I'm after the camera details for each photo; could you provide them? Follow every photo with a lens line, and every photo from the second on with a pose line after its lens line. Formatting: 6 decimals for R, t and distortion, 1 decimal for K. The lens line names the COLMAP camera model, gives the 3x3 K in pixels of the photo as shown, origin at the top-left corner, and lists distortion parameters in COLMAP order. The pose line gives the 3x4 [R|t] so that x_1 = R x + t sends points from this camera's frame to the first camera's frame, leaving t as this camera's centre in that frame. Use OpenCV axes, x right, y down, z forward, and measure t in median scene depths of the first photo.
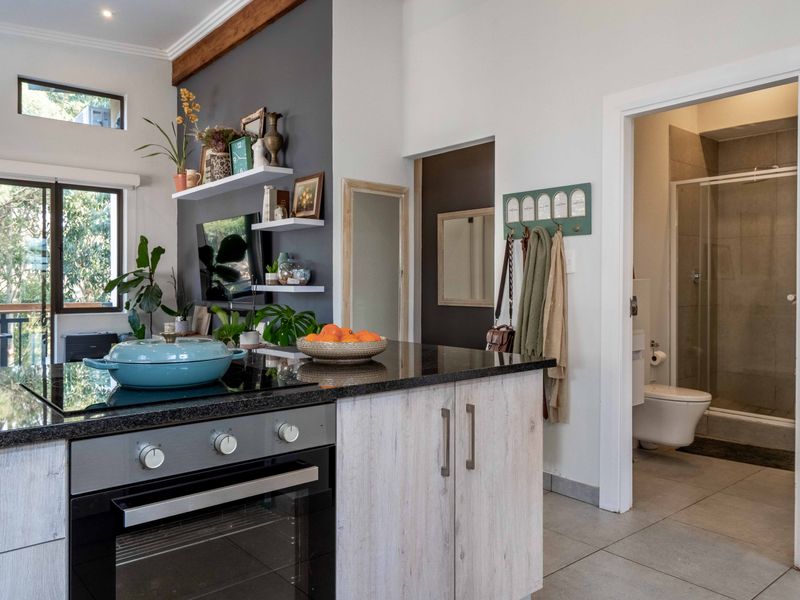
lens RADIAL K [[626.2, 0, 404.1], [0, 626.2, 287.6], [0, 0, 1]] dist [0.004249, 0.006550]
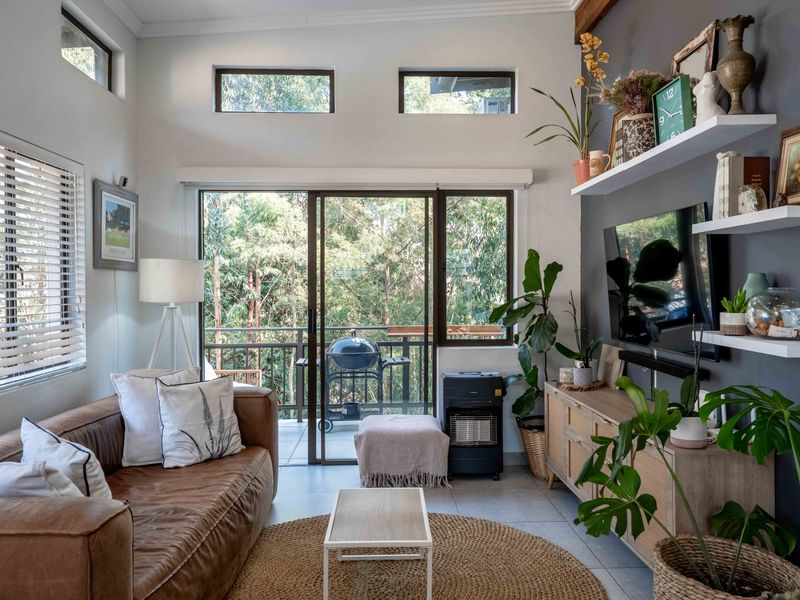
lens RADIAL K [[626.2, 0, 397.4], [0, 626.2, 296.9], [0, 0, 1]] dist [0.004249, 0.006550]
pose [[0.786629, 0.005056, -0.617405, -0.084625], [0.001839, 0.999943, 0.010531, -0.034491], [0.617423, -0.009419, 0.786575, 0.320218]]
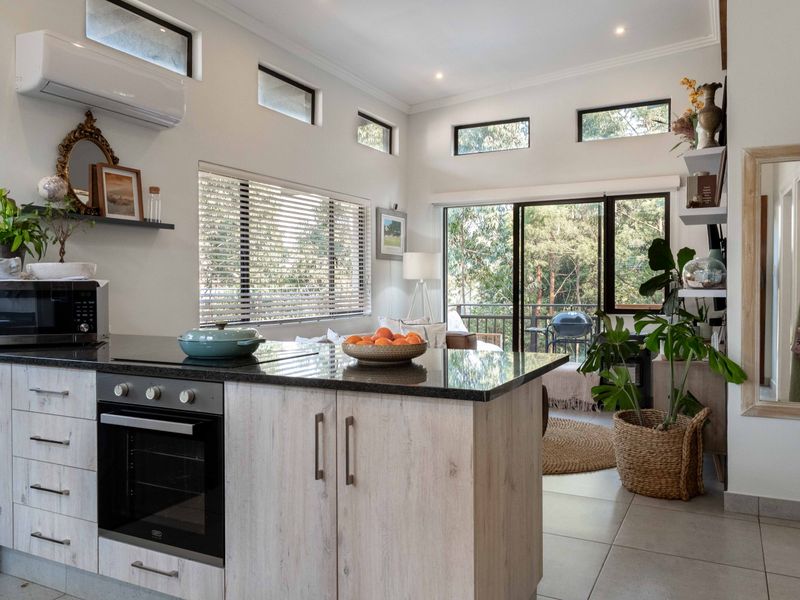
lens RADIAL K [[626.2, 0, 400.0], [0, 626.2, 297.8], [0, 0, 1]] dist [0.004249, 0.006550]
pose [[0.376762, 0.014480, -0.926197, 0.352720], [-0.000475, 0.999881, 0.015438, -0.003279], [0.926310, -0.005376, 0.376724, 0.247967]]
